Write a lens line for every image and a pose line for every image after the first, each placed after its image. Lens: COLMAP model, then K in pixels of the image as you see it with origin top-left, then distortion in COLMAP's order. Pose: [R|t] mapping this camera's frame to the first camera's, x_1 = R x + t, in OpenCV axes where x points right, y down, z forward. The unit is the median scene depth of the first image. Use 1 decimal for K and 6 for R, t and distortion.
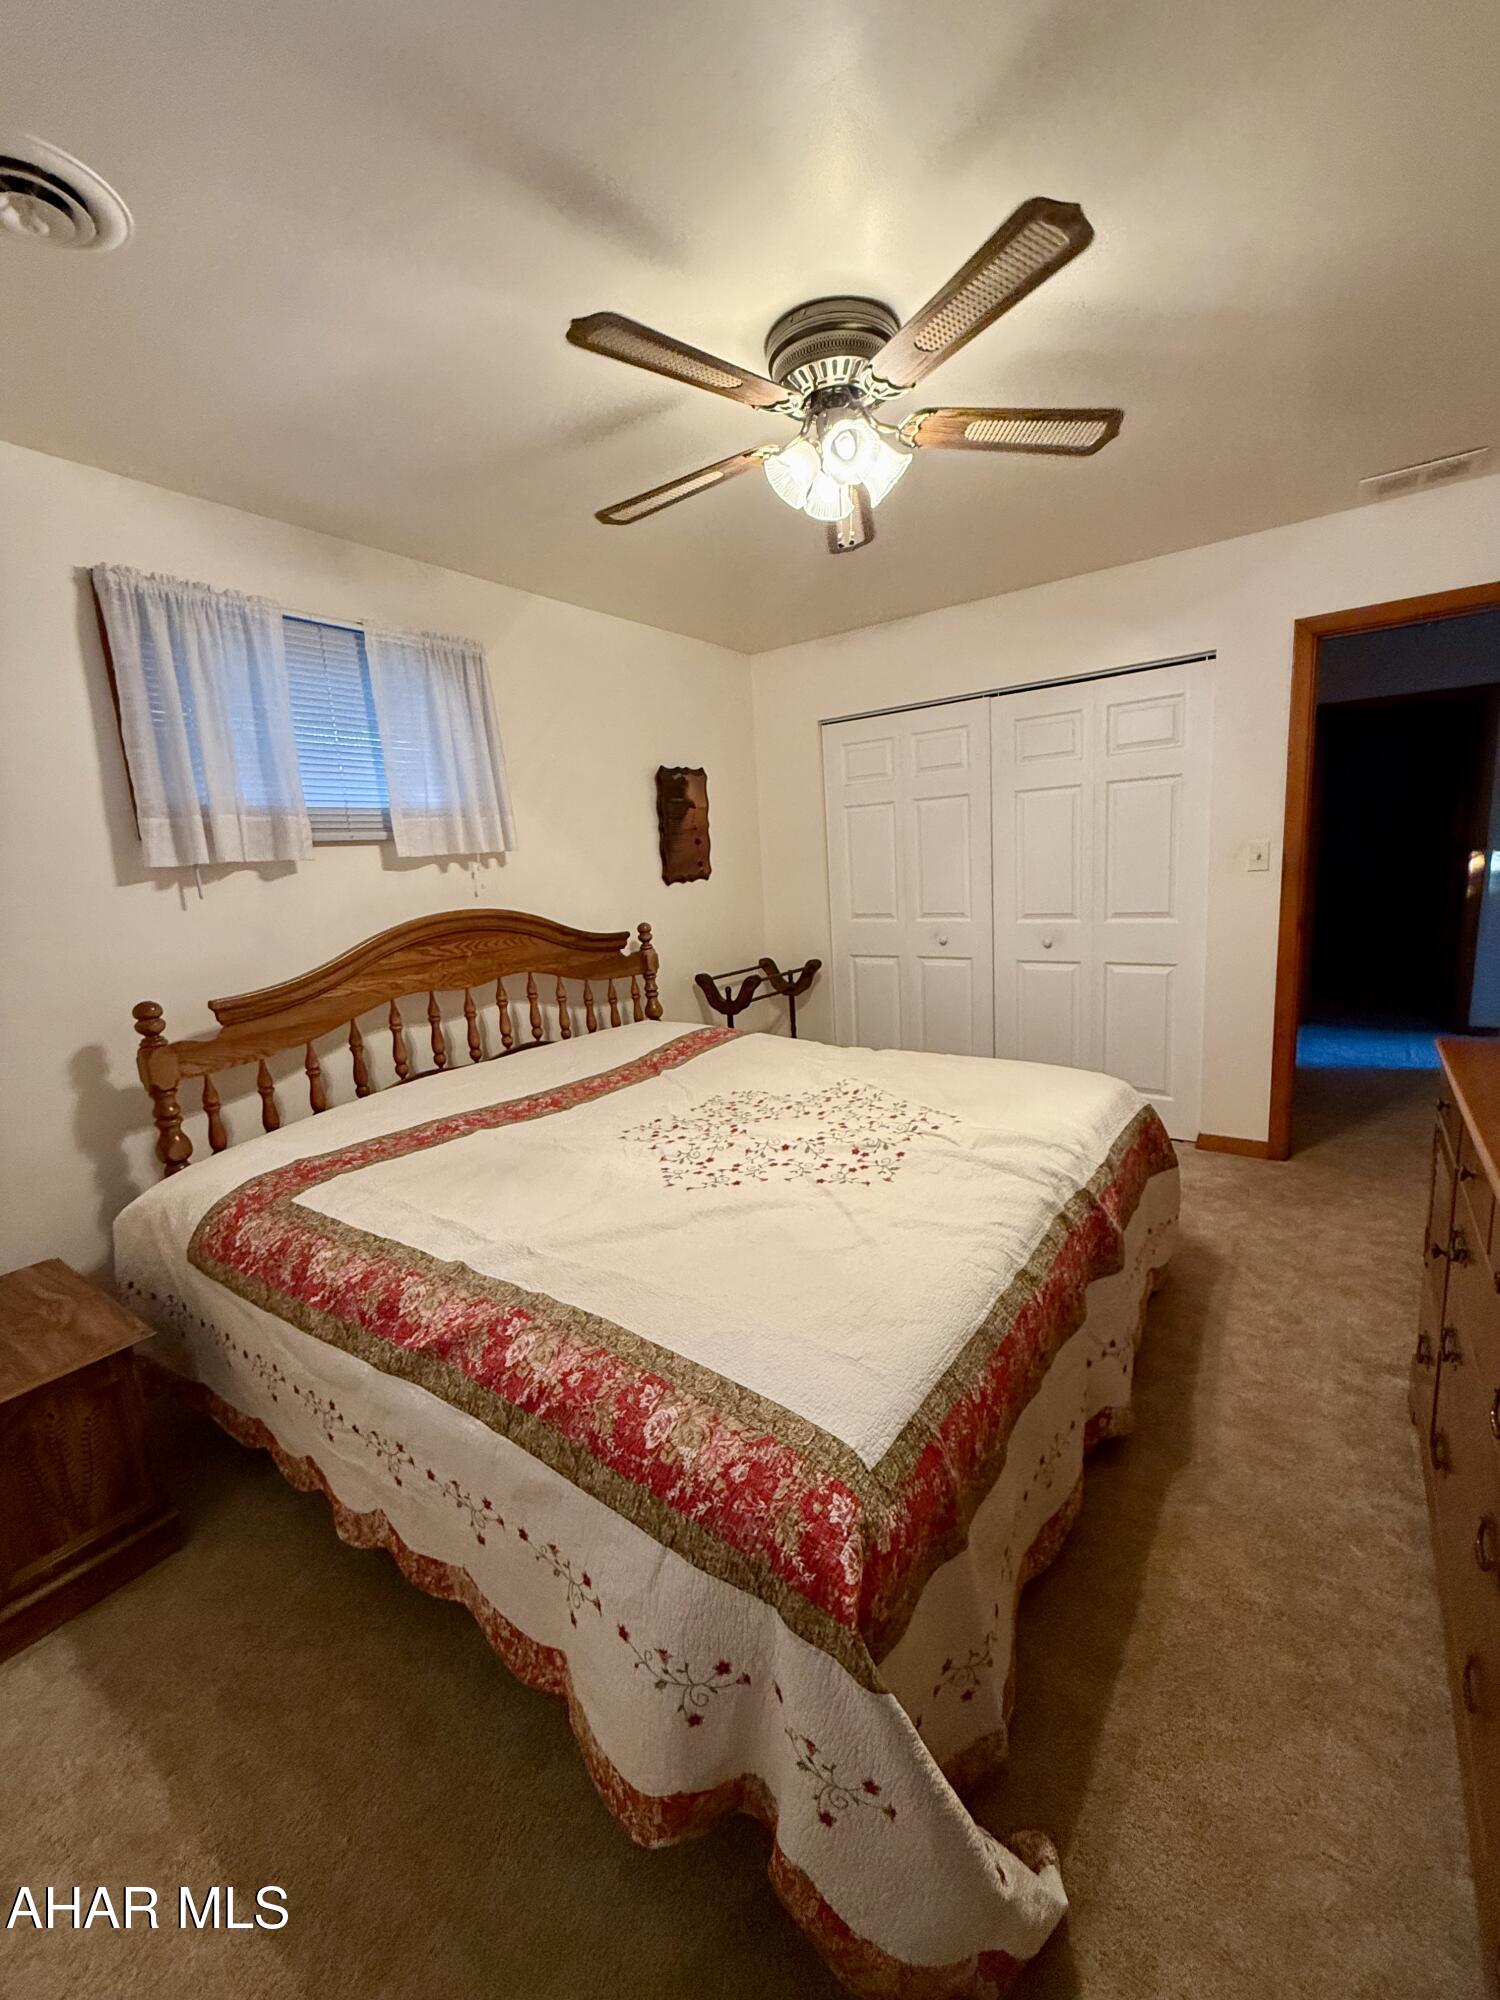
lens RADIAL K [[795.5, 0, 738.8], [0, 795.5, 1006.3], [0, 0, 1]] dist [0.000293, 0.000021]
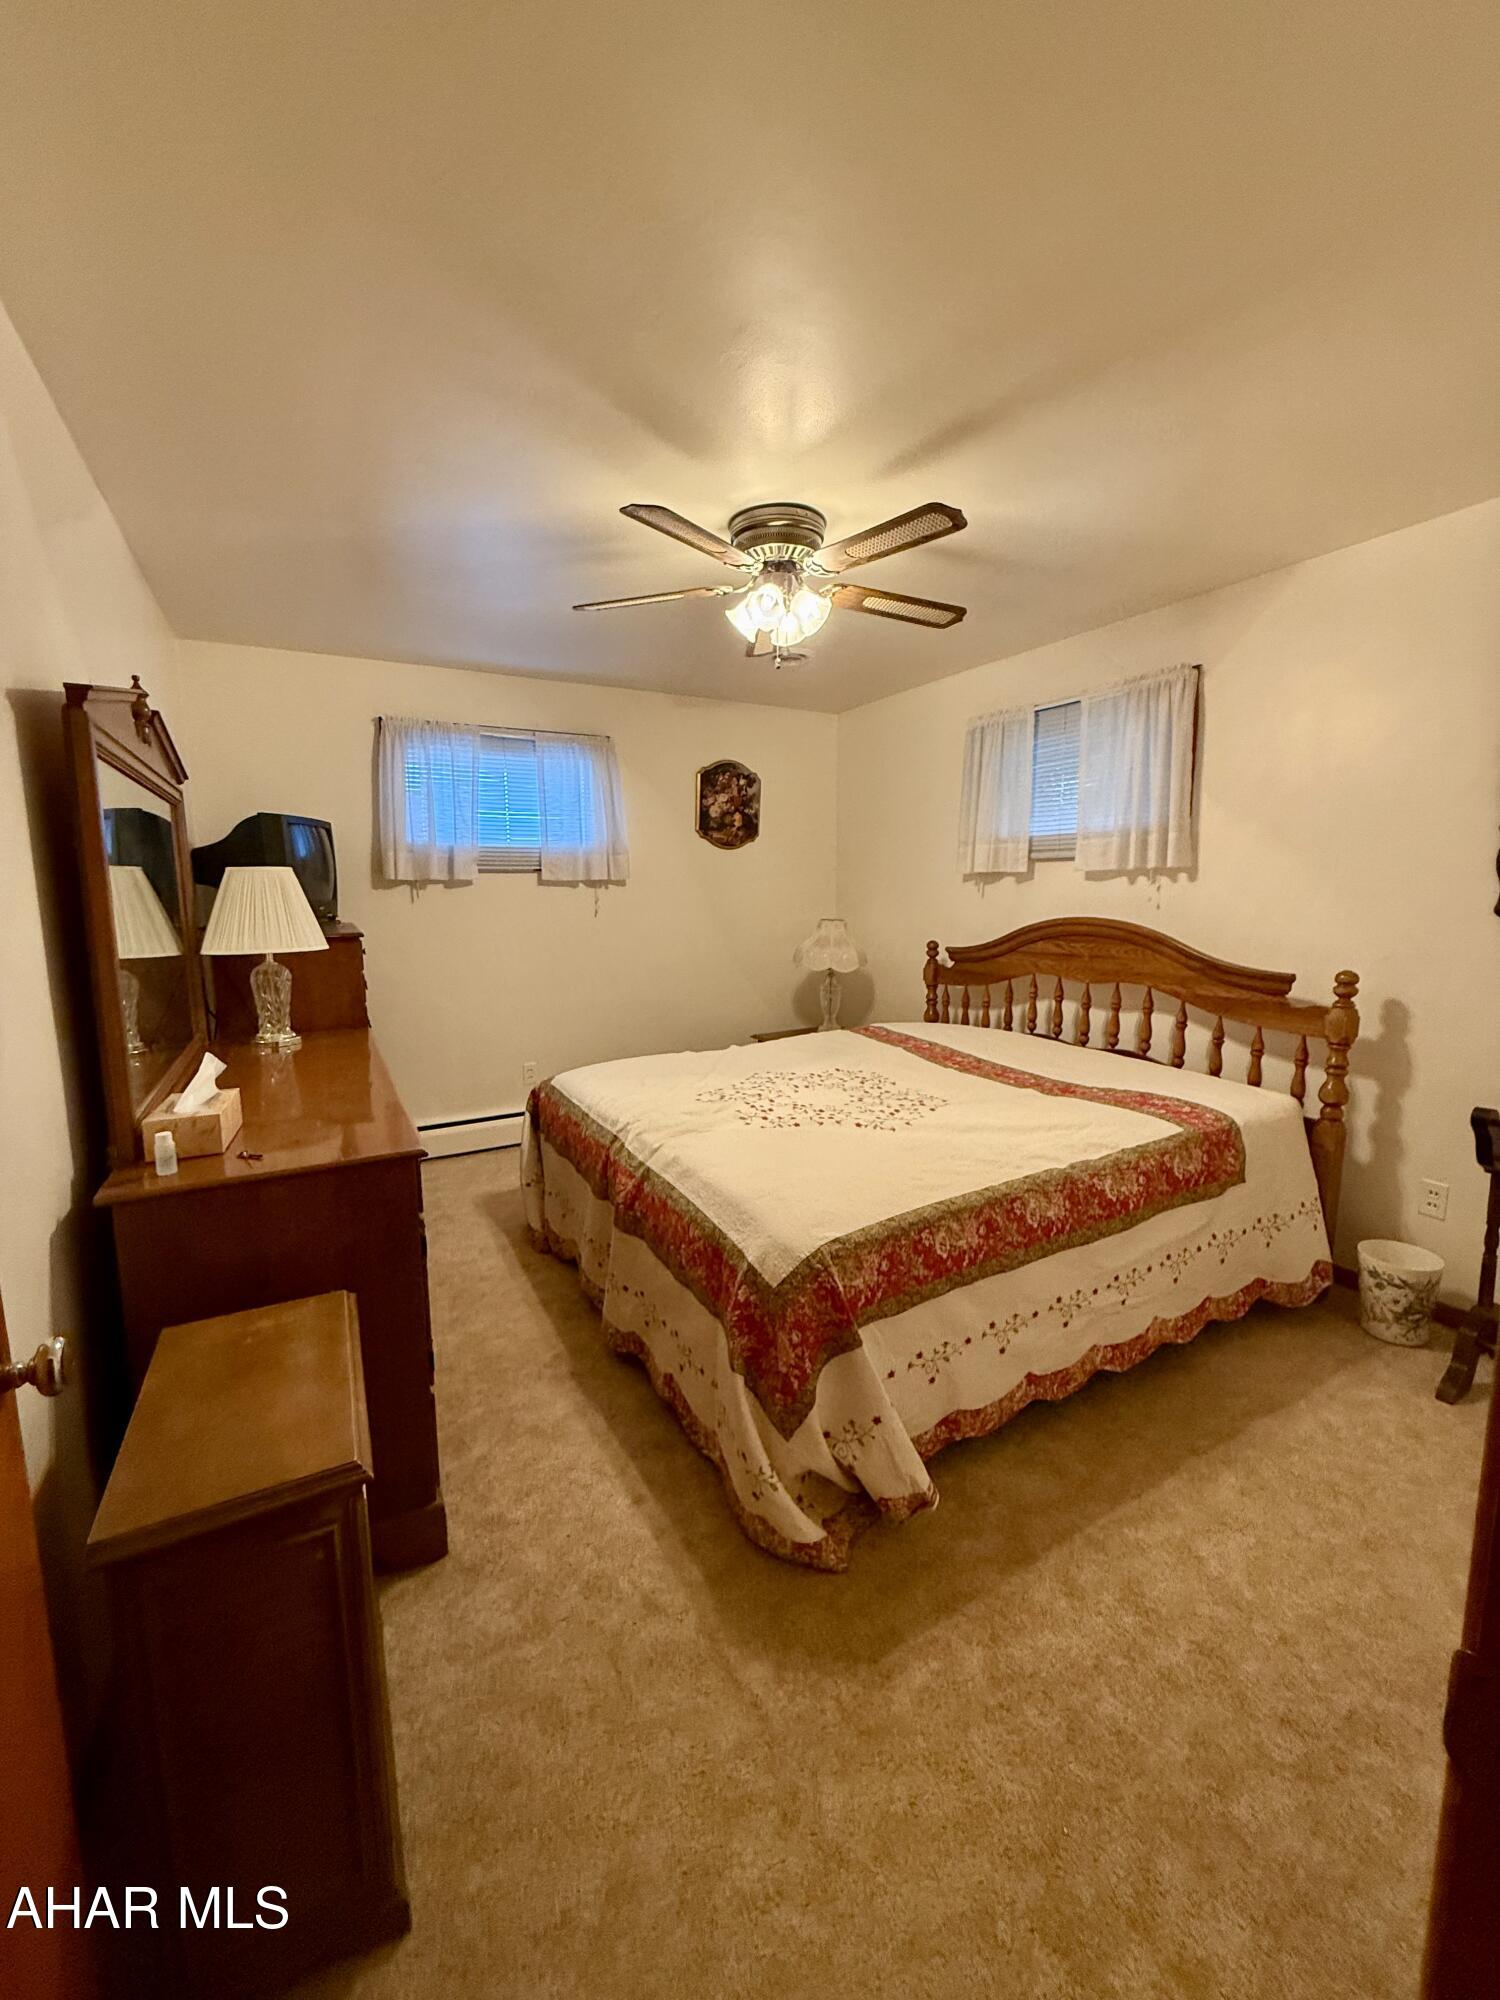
lens RADIAL K [[795.5, 0, 742.7], [0, 795.5, 990.5], [0, 0, 1]] dist [0.000293, 0.000021]
pose [[-0.431029, 0.182323, -0.883726, 0.899129], [-0.129276, 0.956793, 0.260451, -0.247089], [0.893029, 0.226506, -0.388836, 0.979981]]
